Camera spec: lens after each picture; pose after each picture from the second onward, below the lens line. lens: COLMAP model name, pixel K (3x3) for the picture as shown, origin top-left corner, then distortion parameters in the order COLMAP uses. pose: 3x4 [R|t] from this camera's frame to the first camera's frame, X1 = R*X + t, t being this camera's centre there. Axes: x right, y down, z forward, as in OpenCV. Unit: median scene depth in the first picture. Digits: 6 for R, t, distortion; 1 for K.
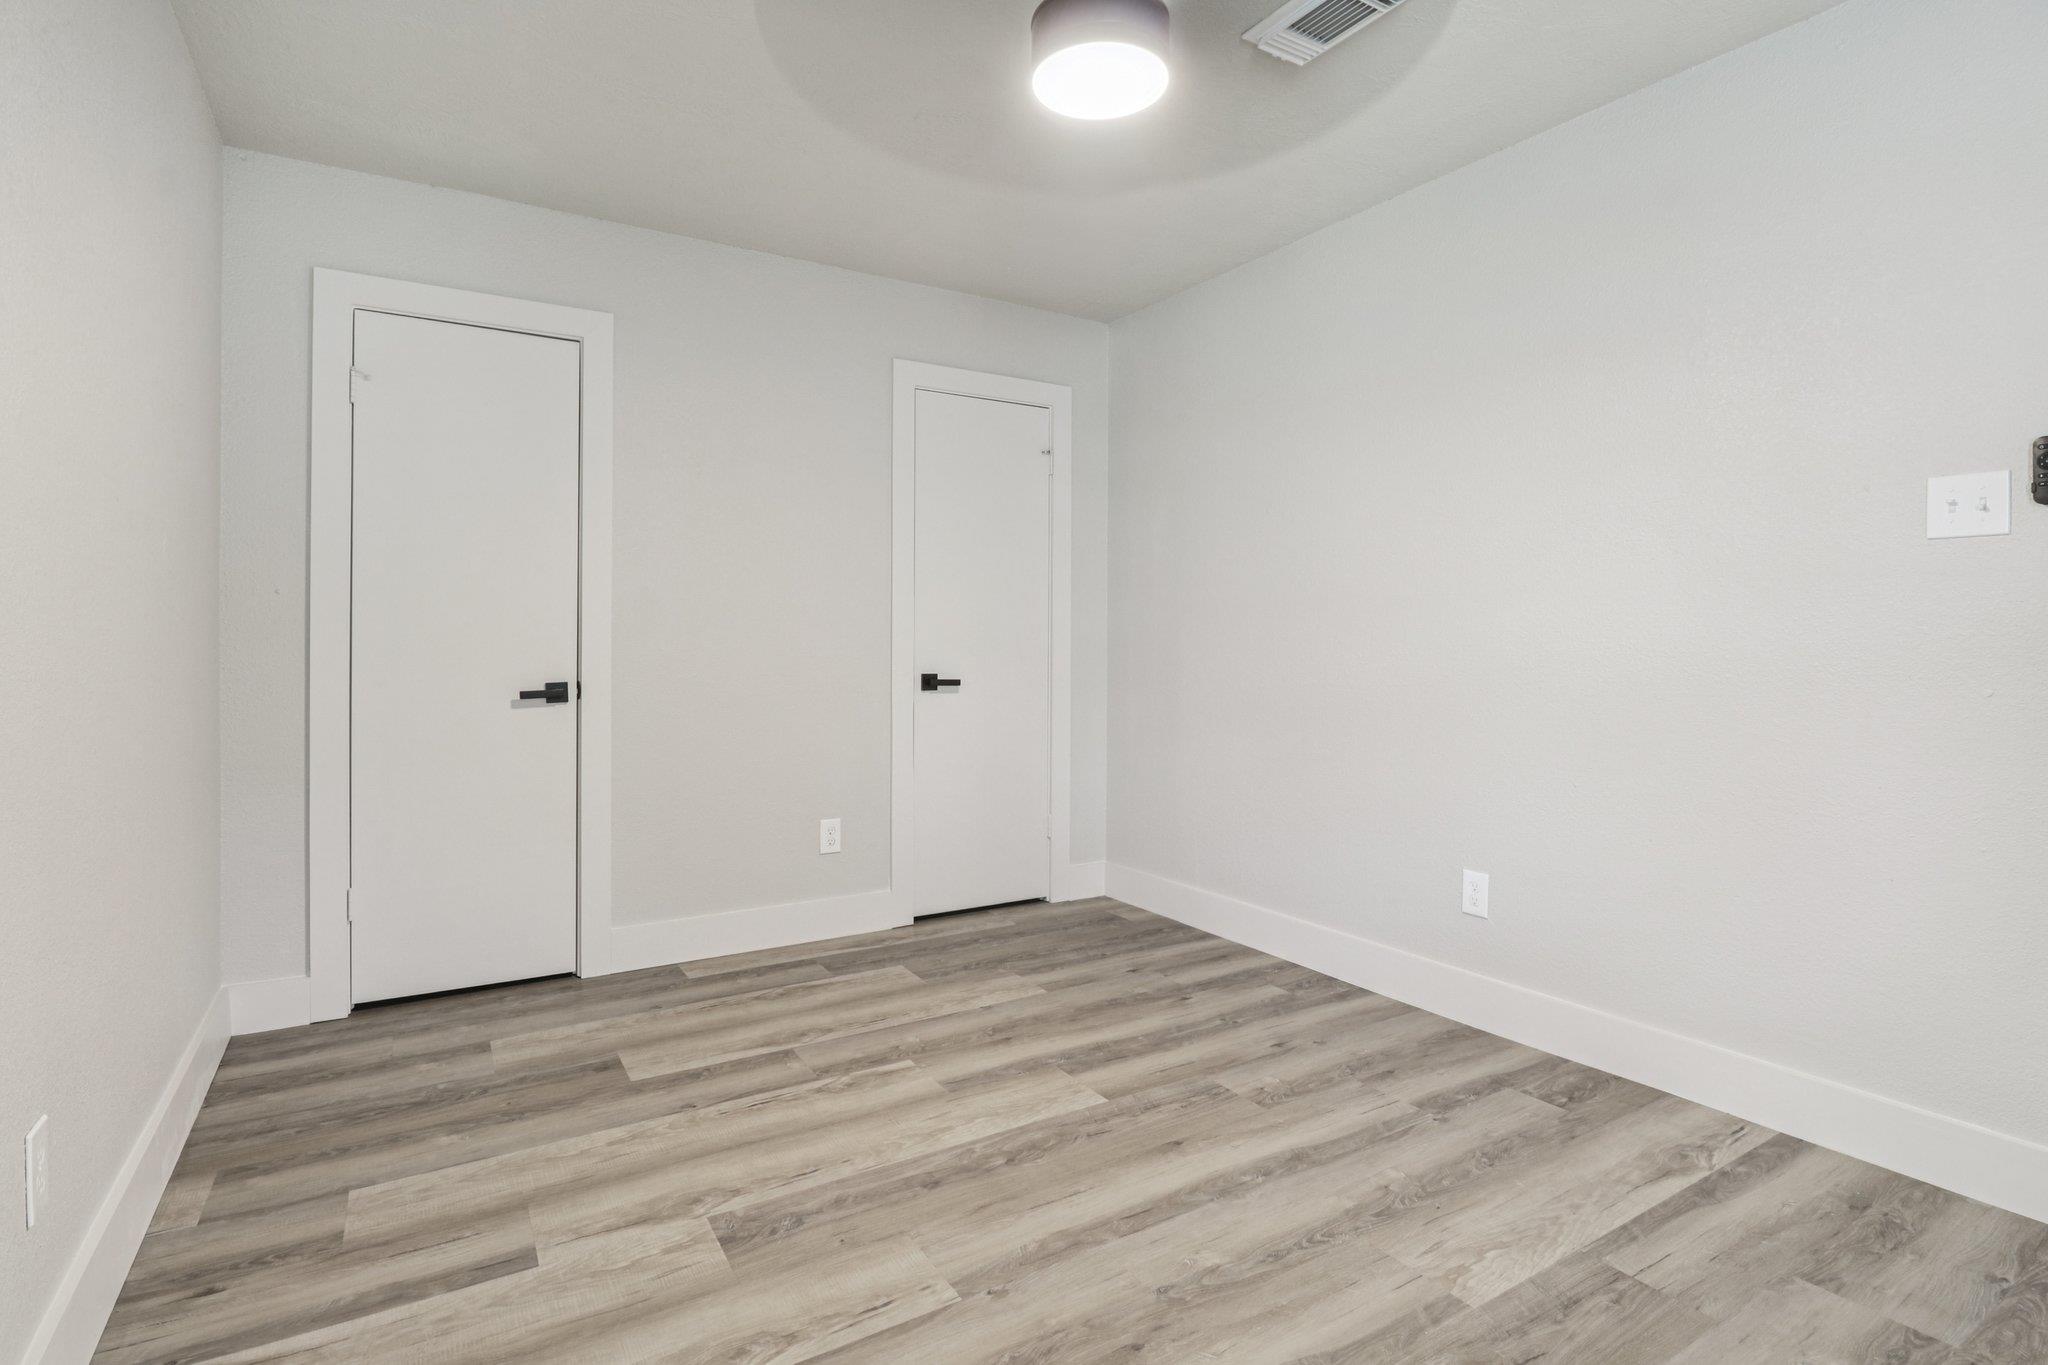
lens RADIAL K [[987.9, 0, 1028.5], [0, 987.9, 682.7], [0, 0, 1]] dist [-0.005411, 0.002819]
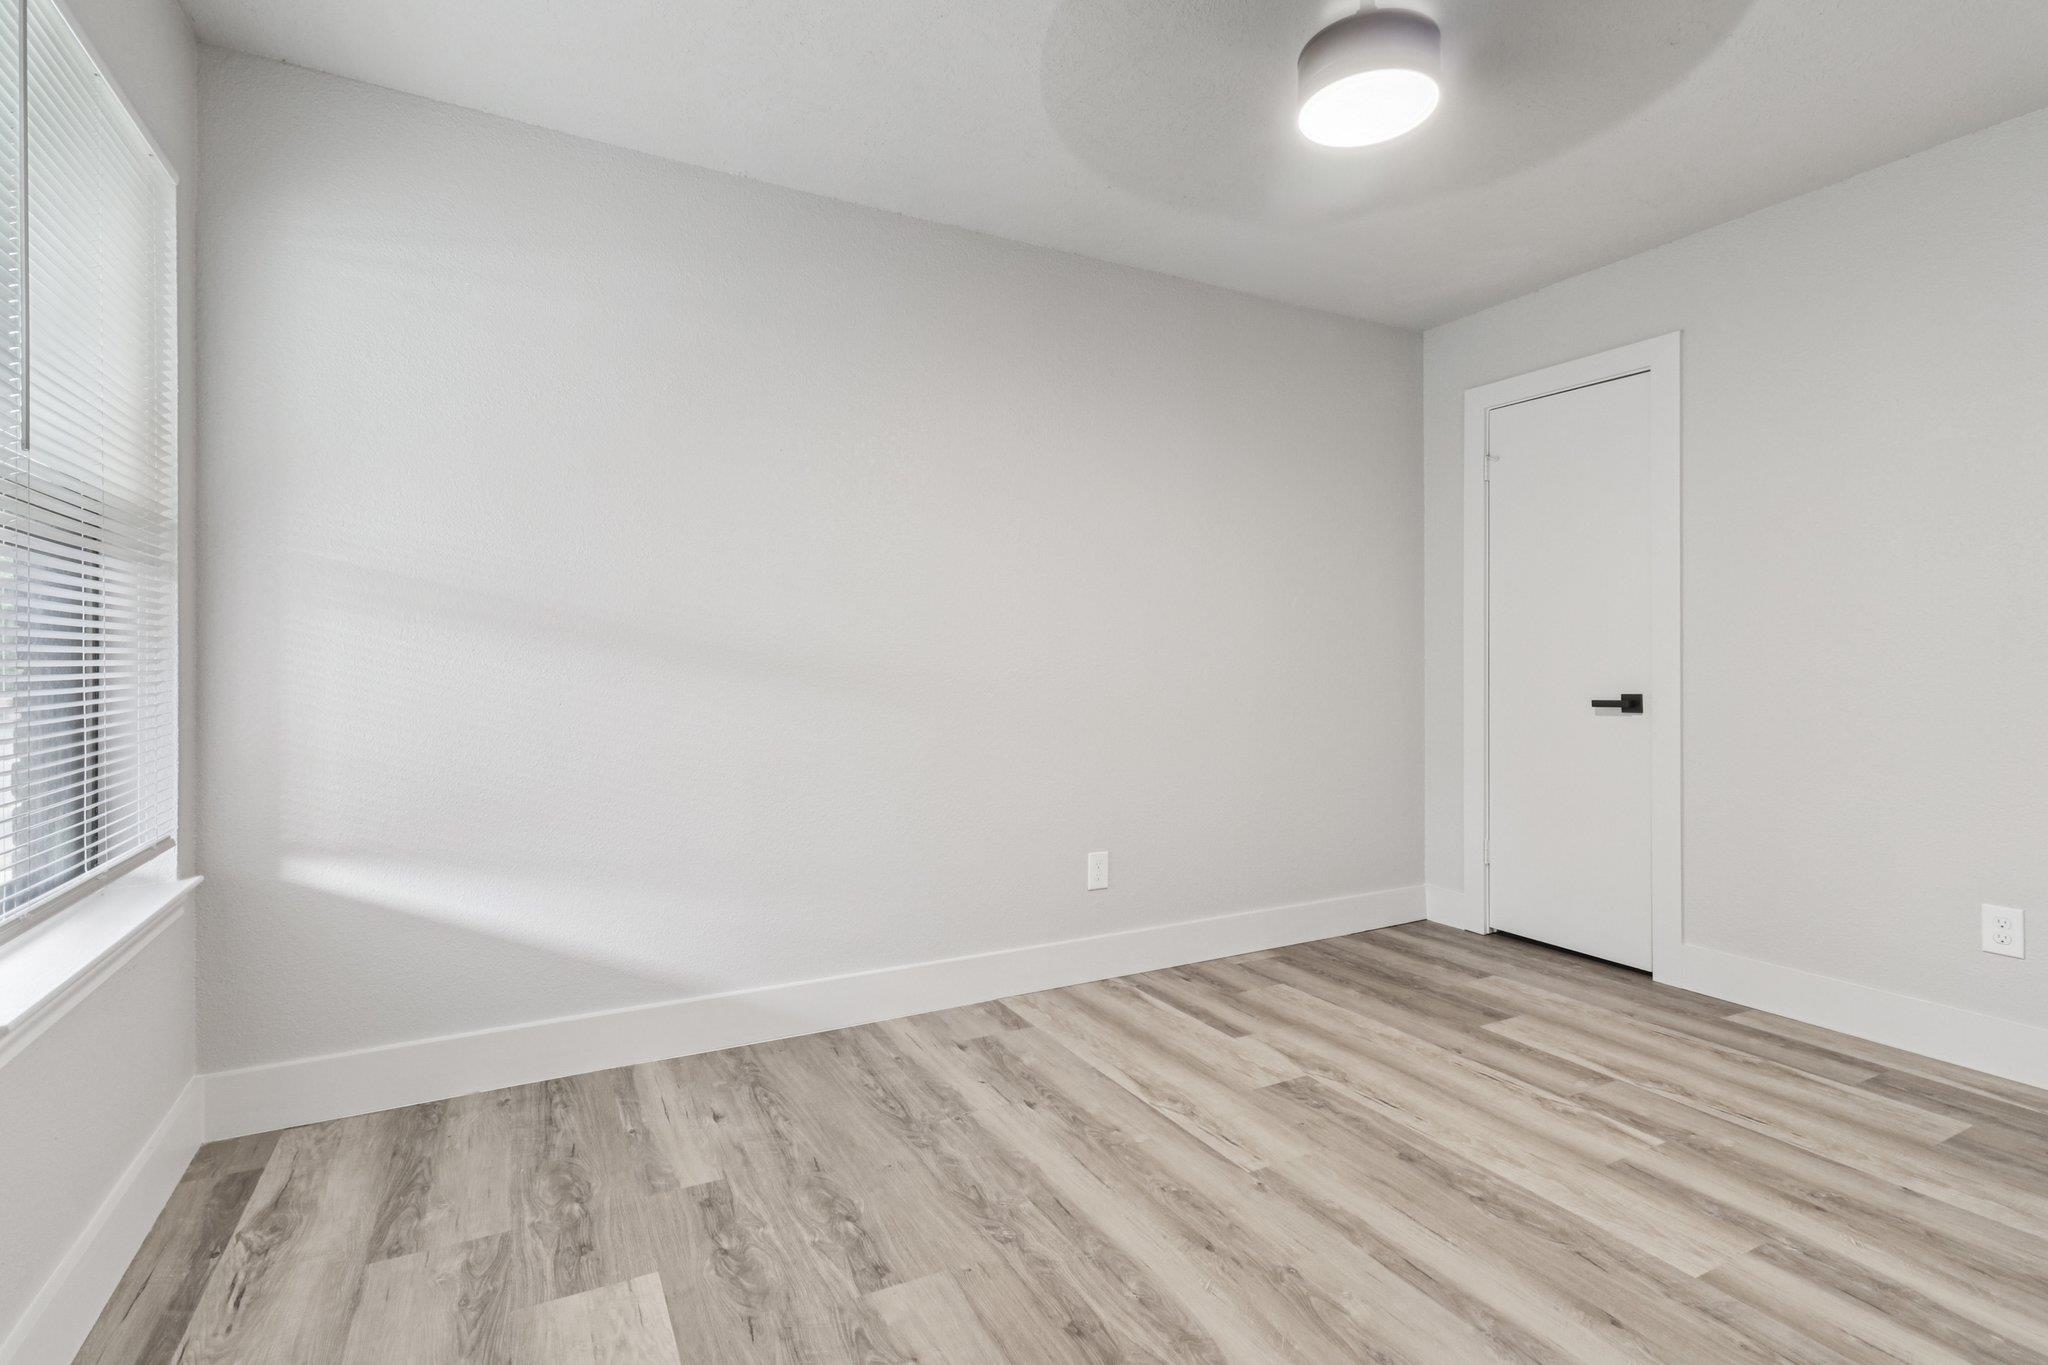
lens RADIAL K [[987.9, 0, 1025.2], [0, 987.9, 666.7], [0, 0, 1]] dist [-0.005411, 0.002819]
pose [[-0.056623, 0.006024, -0.998377, 0.774276], [-0.038007, 0.999244, 0.008185, -0.016929], [0.997672, 0.038409, -0.056351, 0.483255]]
